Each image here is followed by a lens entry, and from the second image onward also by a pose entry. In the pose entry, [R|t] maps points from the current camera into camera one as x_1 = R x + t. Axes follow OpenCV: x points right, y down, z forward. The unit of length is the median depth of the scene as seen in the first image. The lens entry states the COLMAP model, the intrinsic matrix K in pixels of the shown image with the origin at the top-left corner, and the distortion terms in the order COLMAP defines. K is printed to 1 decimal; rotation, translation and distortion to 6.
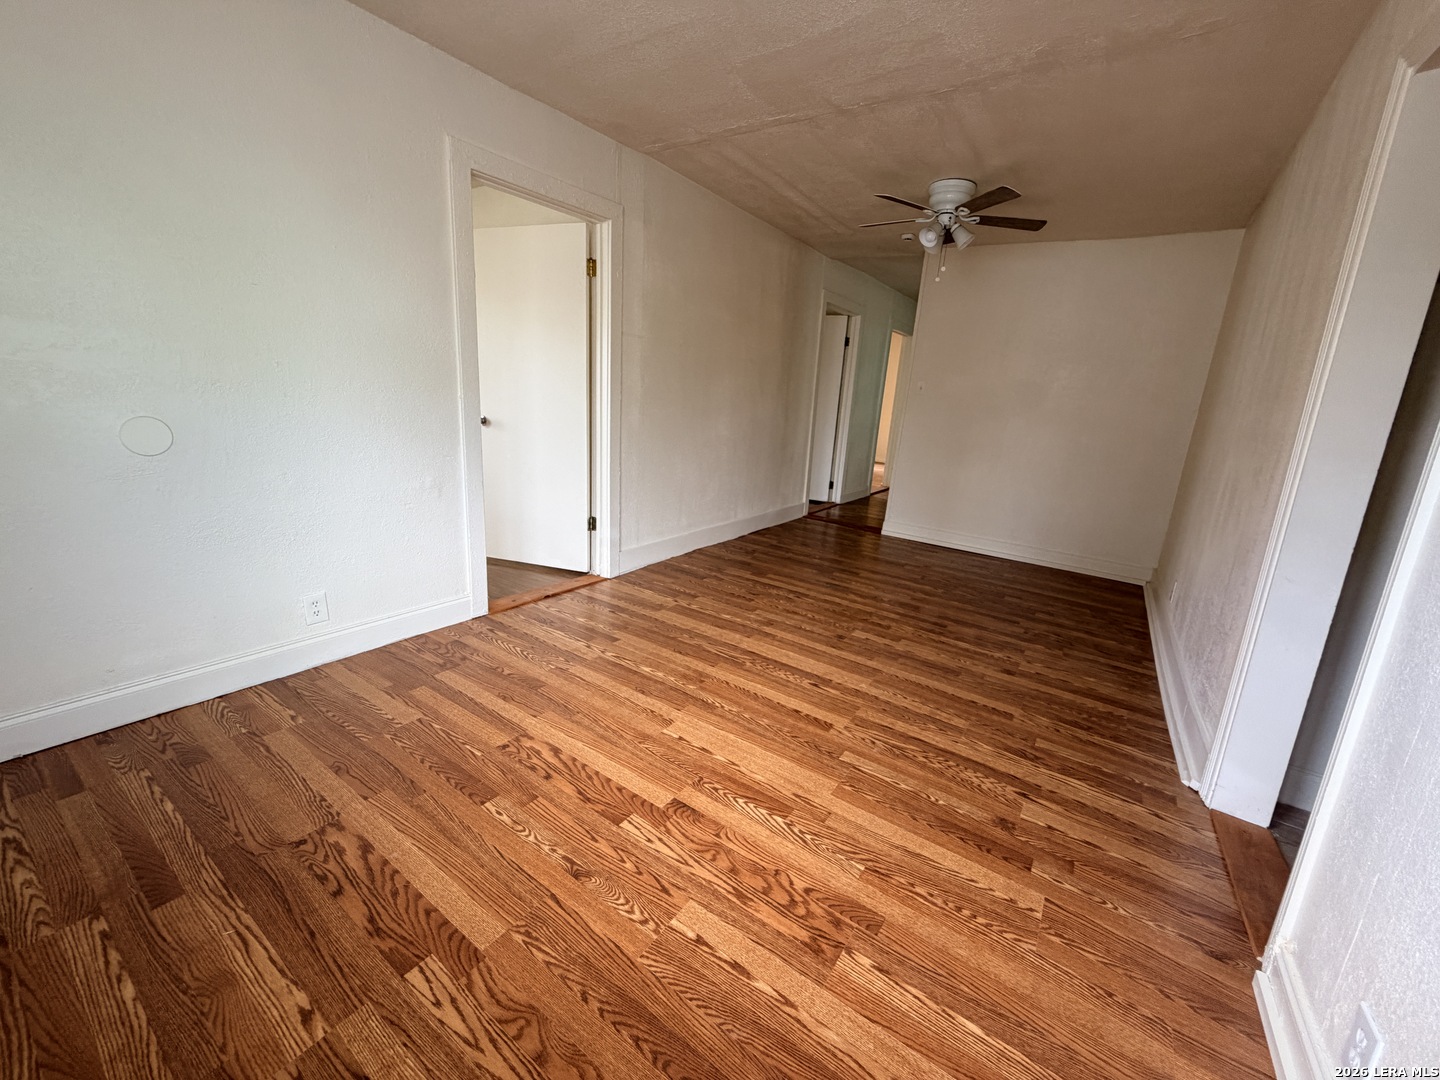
lens RADIAL K [[575.2, 0, 712.9], [0, 575.2, 536.7], [0, 0, 1]] dist [-0.000929, 0.000879]
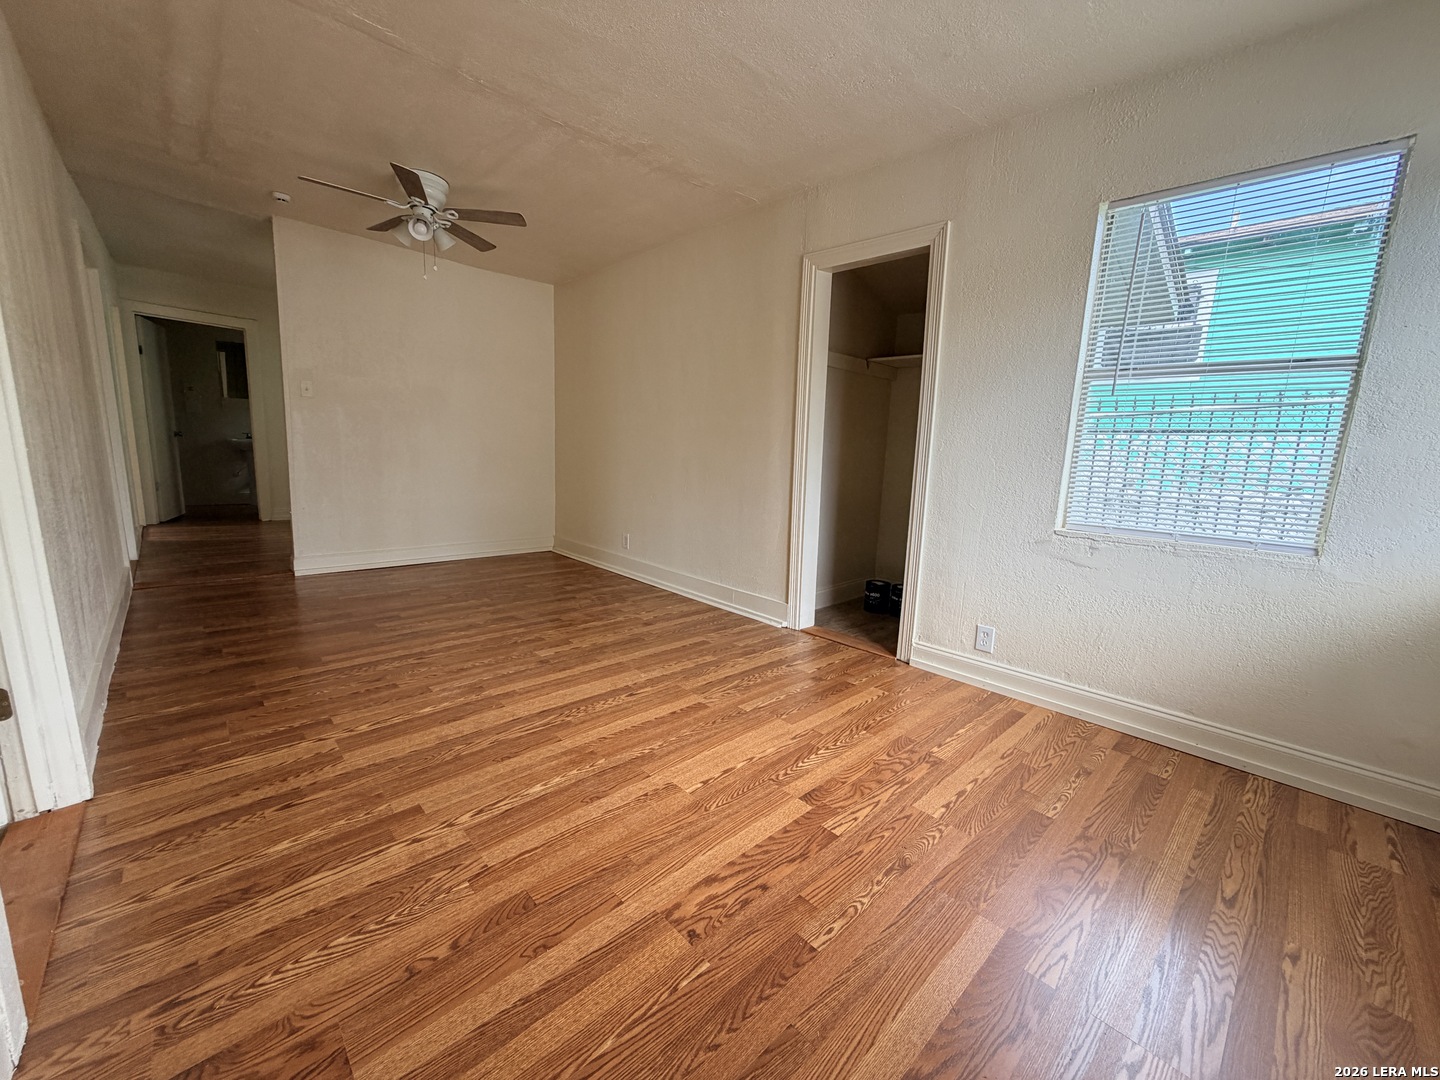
lens RADIAL K [[575.2, 0, 716.5], [0, 575.2, 537.3], [0, 0, 1]] dist [-0.000929, 0.000879]
pose [[0.205800, -0.214857, 0.954716, -0.679633], [0.209754, 0.962611, 0.171419, -0.146659], [-0.955850, 0.164977, 0.243172, 0.552318]]
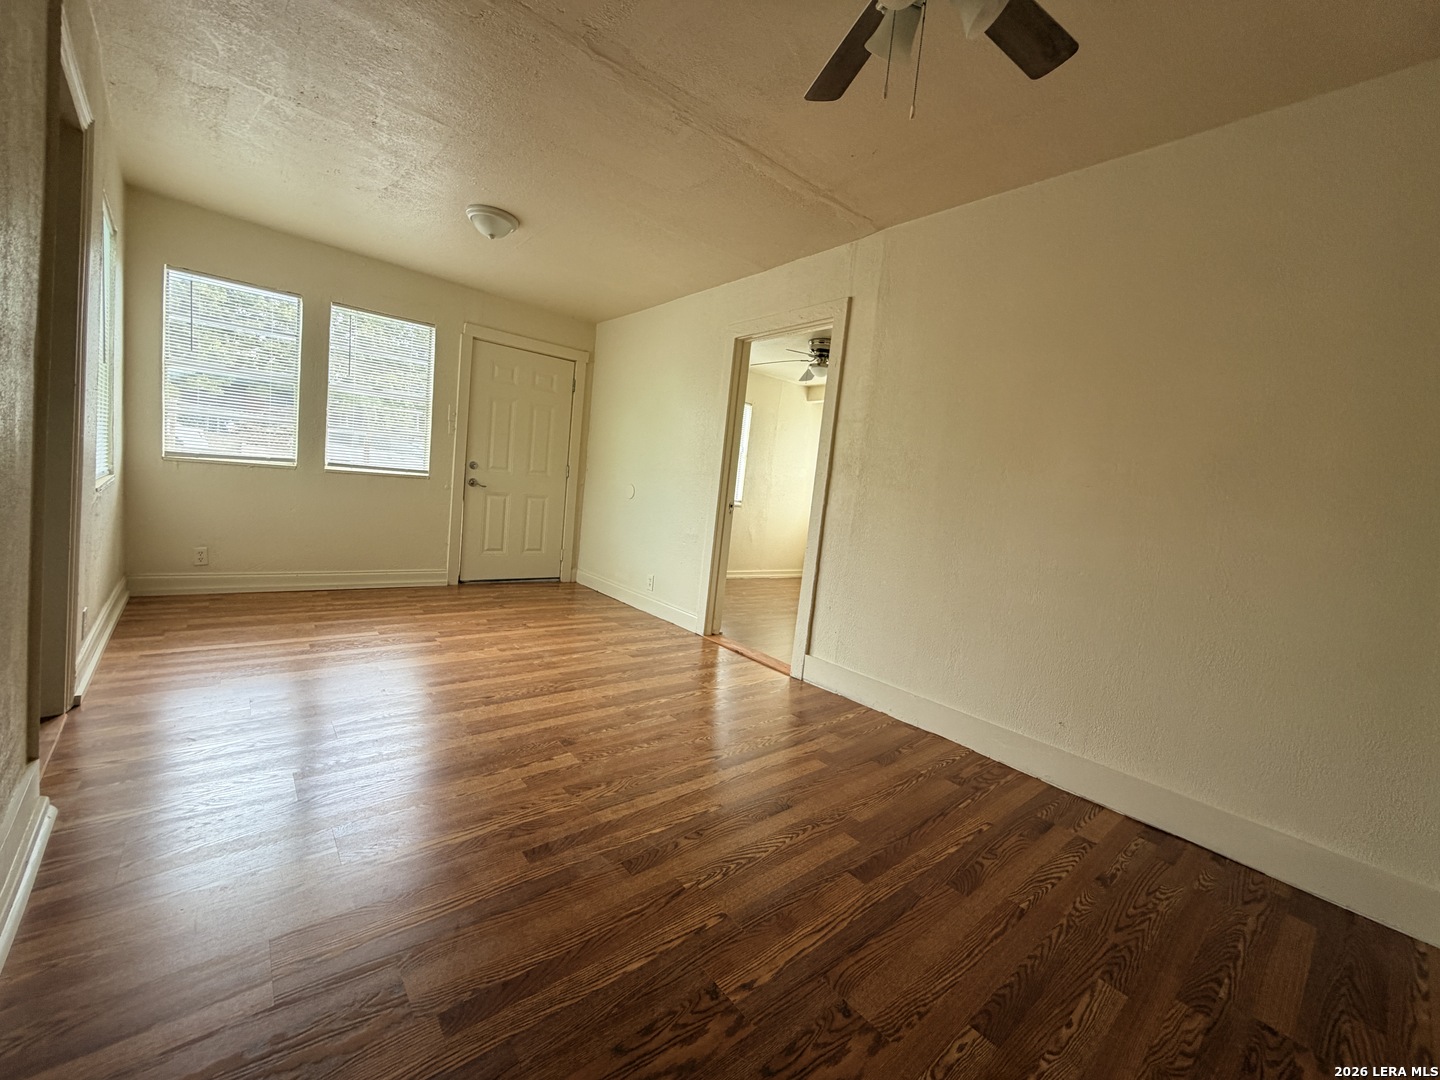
lens RADIAL K [[575.2, 0, 720.1], [0, 575.2, 535.2], [0, 0, 1]] dist [-0.000929, 0.000879]
pose [[-0.242432, 0.001252, -0.970168, 1.085294], [-0.346423, 0.933963, 0.087771, -0.262120], [0.906211, 0.357367, -0.225989, 1.487947]]
